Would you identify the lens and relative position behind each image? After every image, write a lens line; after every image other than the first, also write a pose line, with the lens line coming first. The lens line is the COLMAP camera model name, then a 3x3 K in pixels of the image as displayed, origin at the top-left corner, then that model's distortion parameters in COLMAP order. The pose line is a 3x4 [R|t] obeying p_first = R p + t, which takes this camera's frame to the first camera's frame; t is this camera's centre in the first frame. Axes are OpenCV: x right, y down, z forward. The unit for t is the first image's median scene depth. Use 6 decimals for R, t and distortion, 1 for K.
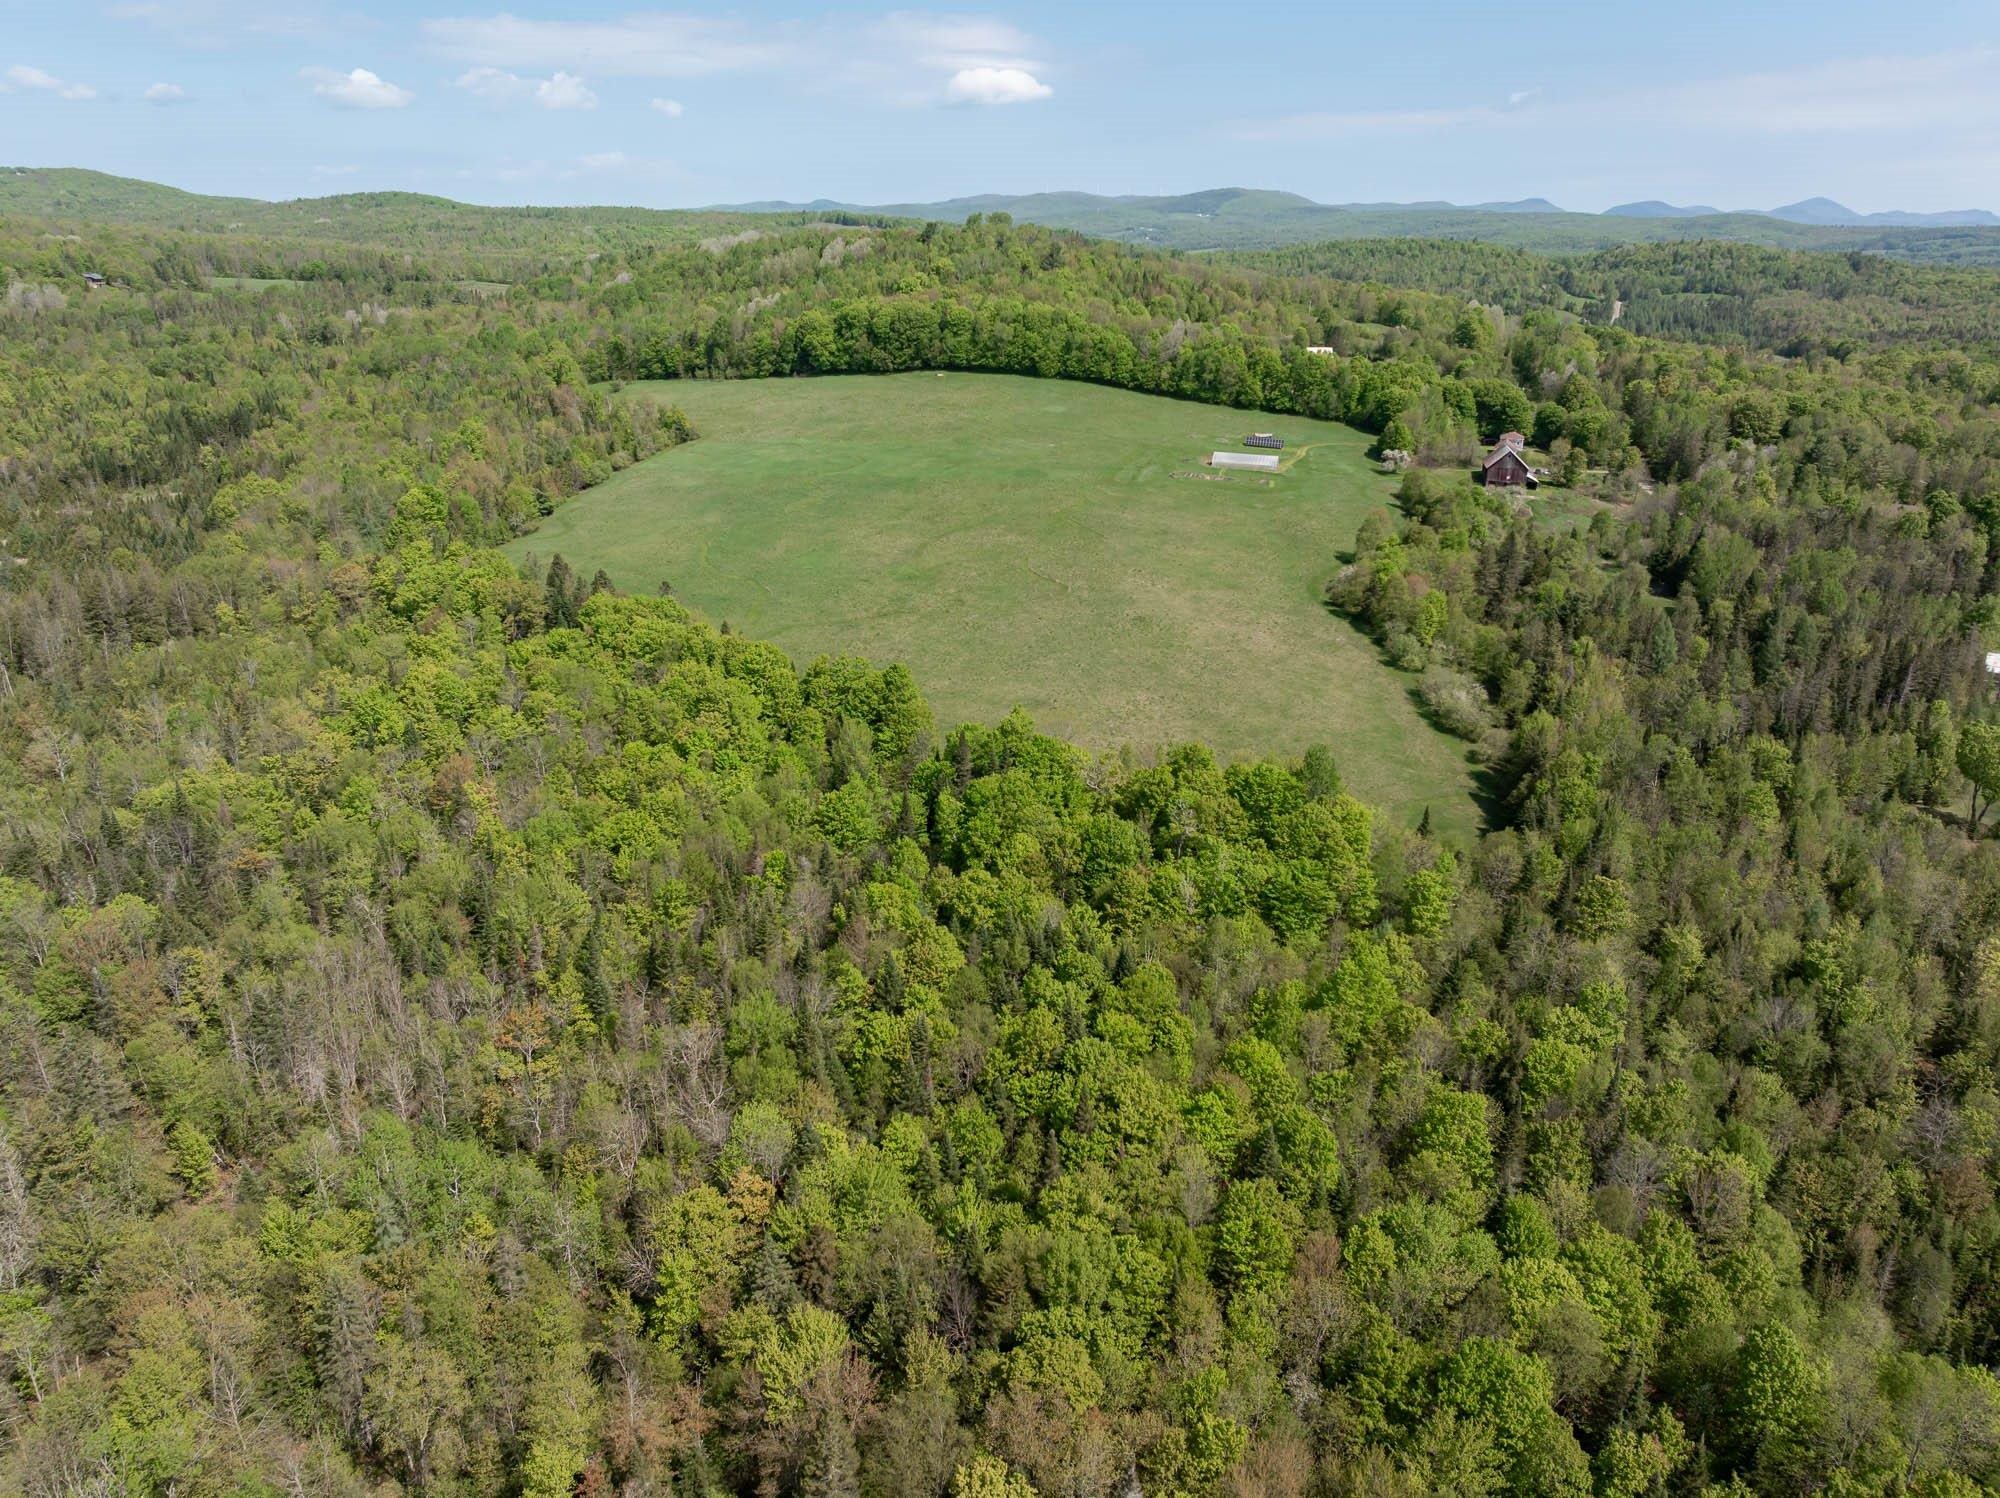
lens RADIAL K [[1408.1, 0, 1004.8], [0, 1408.1, 751.4], [0, 0, 1]] dist [-0.050884, 0.014591]
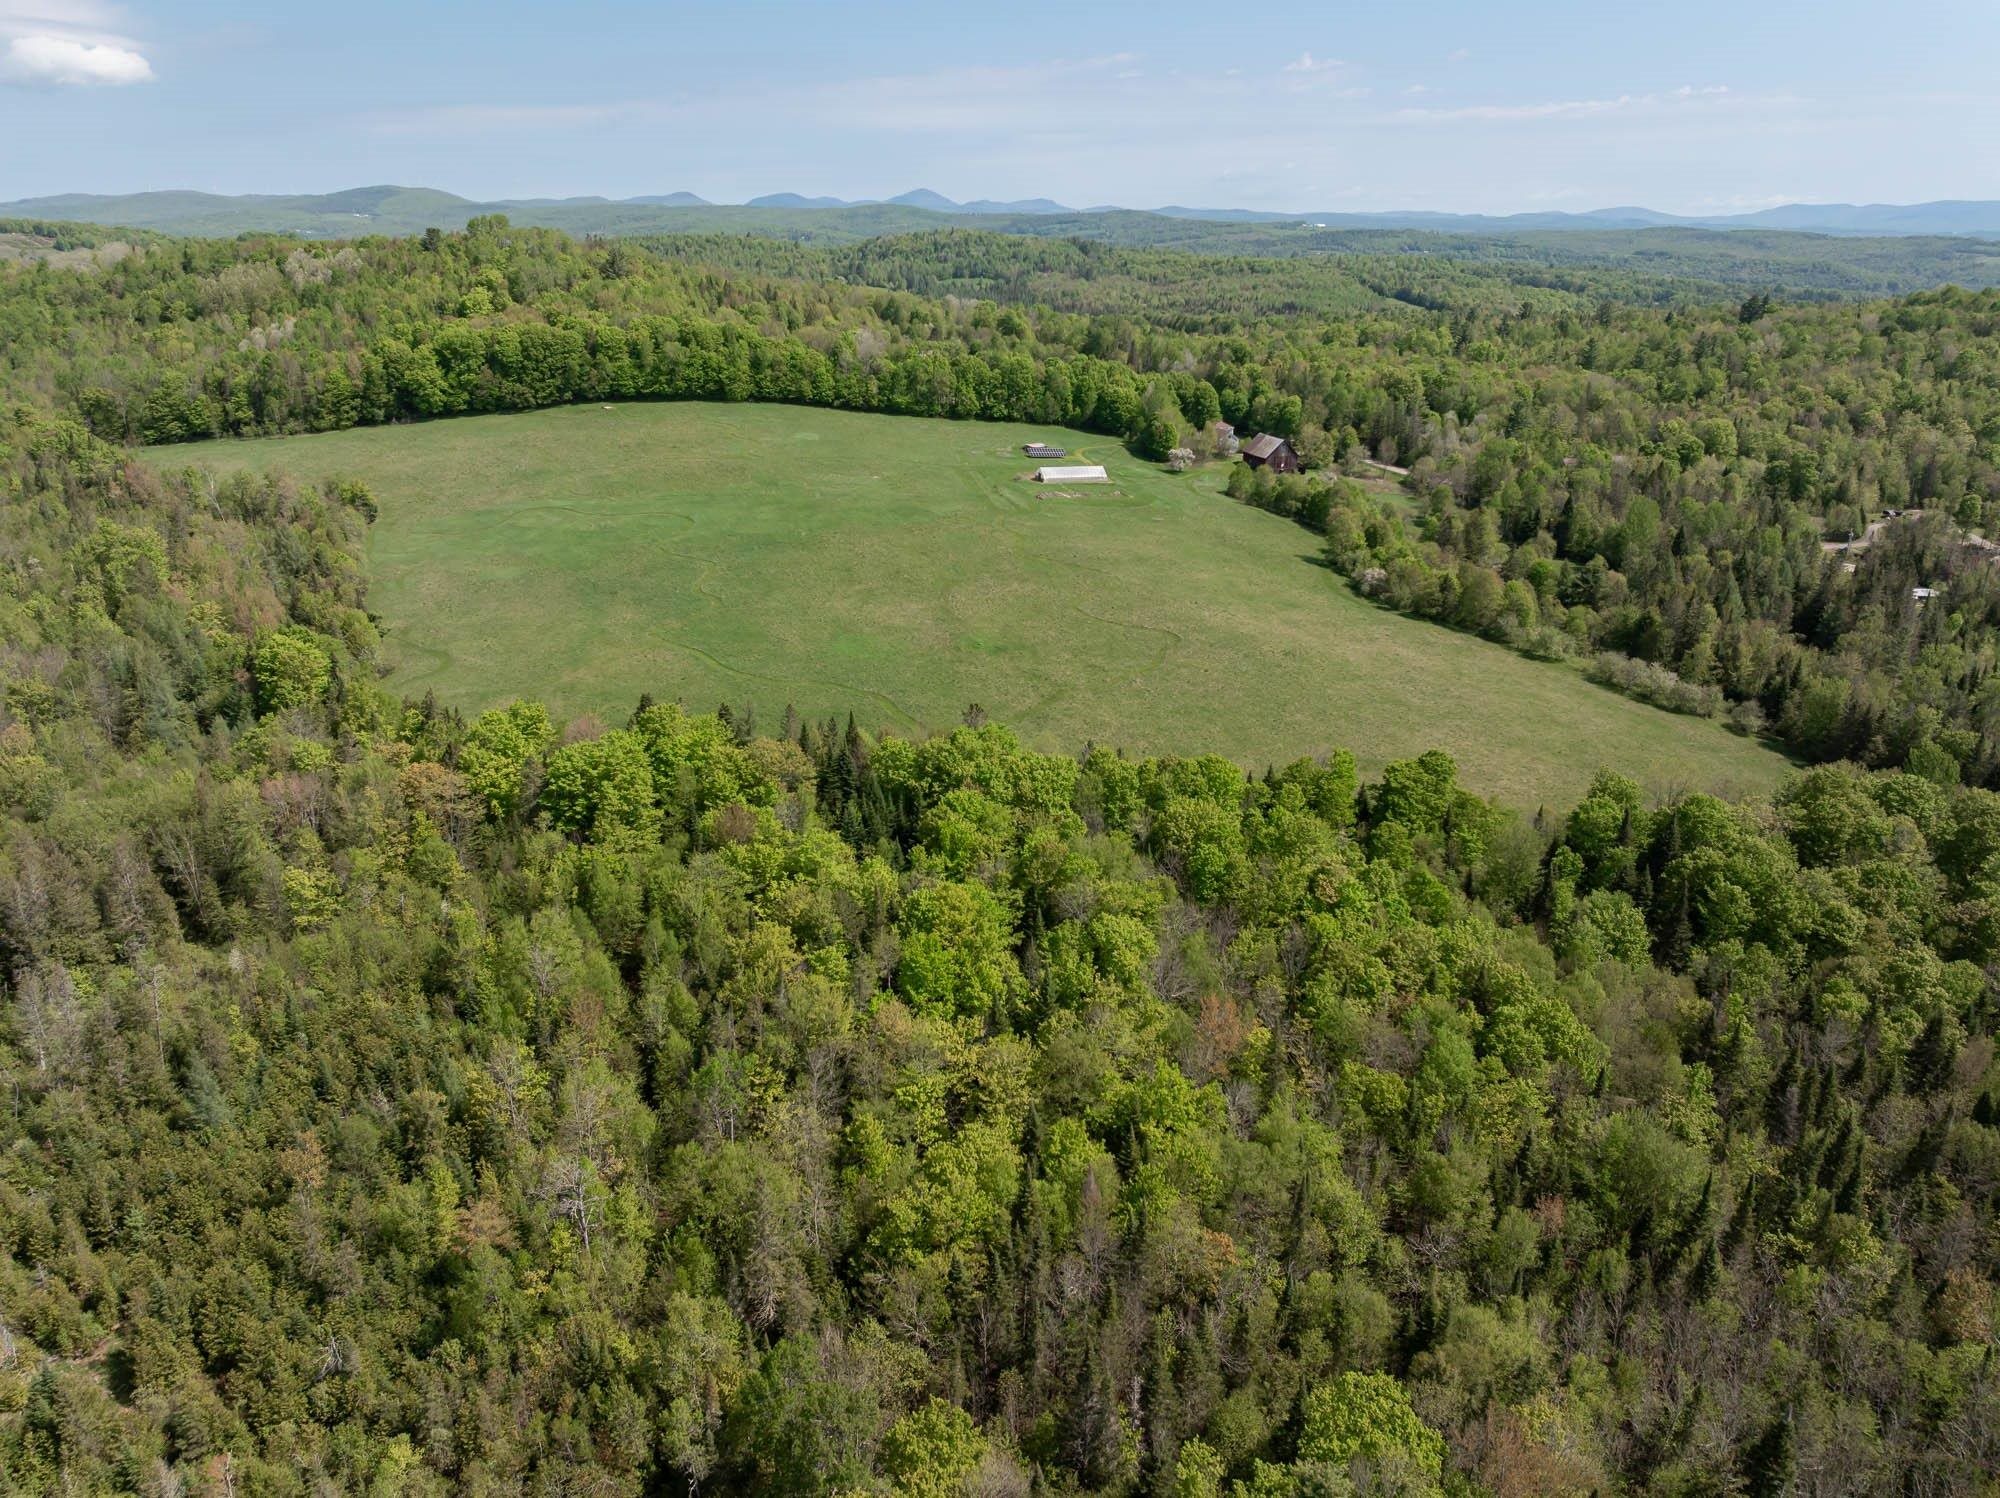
lens RADIAL K [[1408.1, 0, 1010.8], [0, 1408.1, 762.9], [0, 0, 1]] dist [-0.050884, 0.014591]
pose [[0.841862, -0.197382, 0.502303, -0.297730], [0.192174, 0.979352, 0.062757, -0.064686], [-0.504319, 0.043697, 0.862411, 0.161651]]
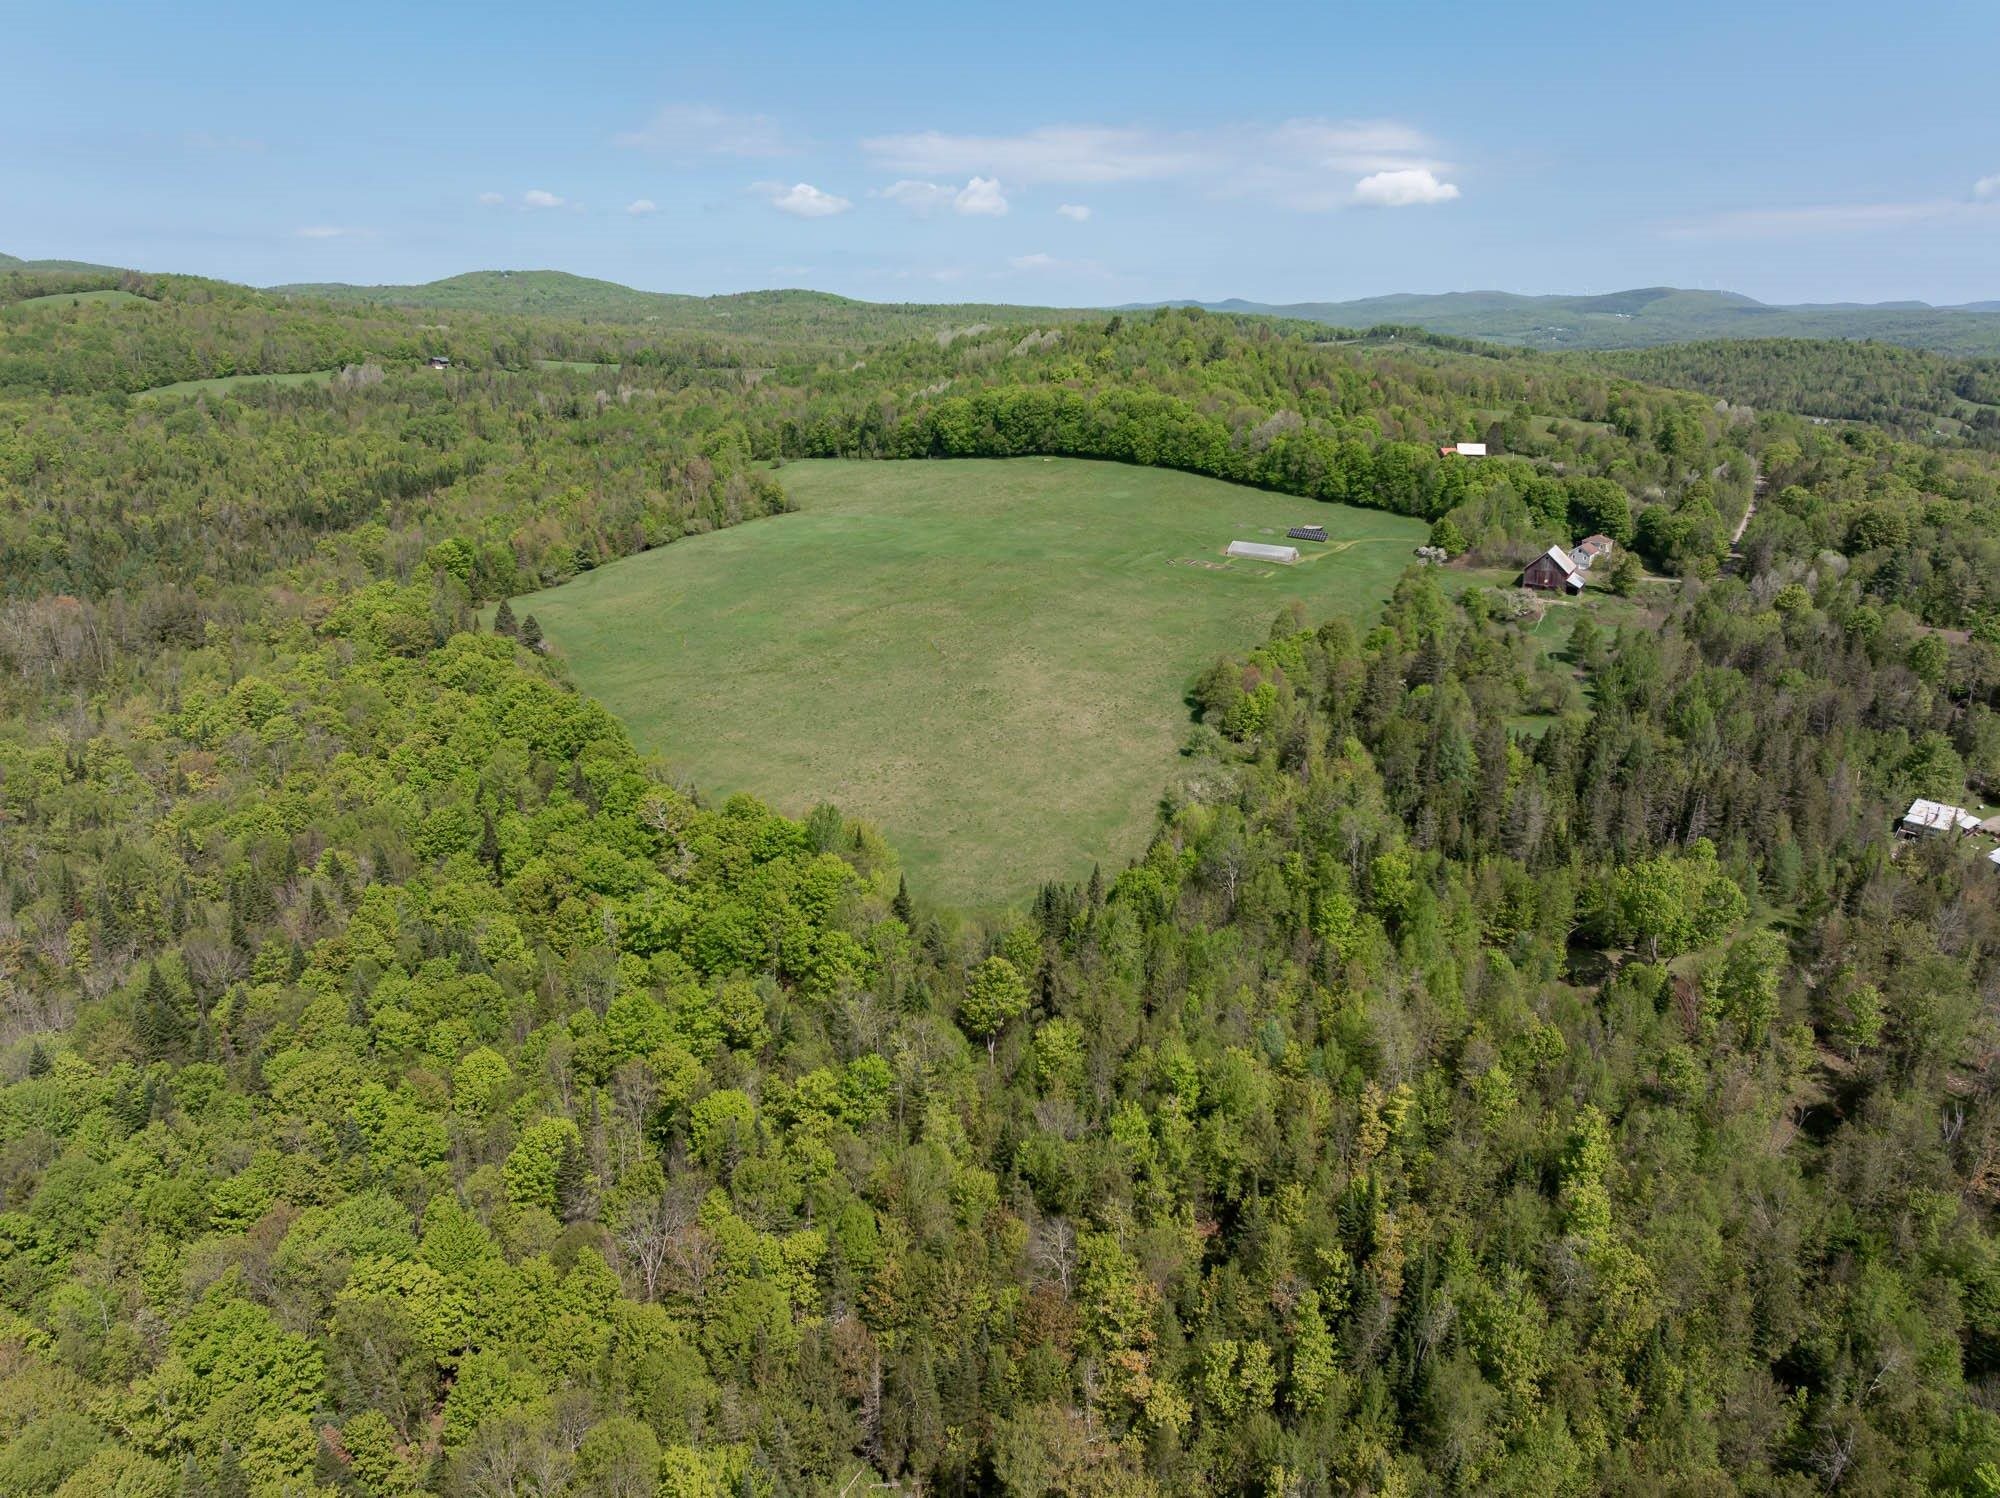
lens RADIAL K [[1408.1, 0, 999.3], [0, 1408.1, 738.8], [0, 0, 1]] dist [-0.050884, 0.014591]
pose [[0.957483, 0.080046, -0.277164, 0.216902], [-0.099838, 0.993310, -0.058025, -0.001938], [0.270665, 0.083229, 0.959069, 0.018823]]
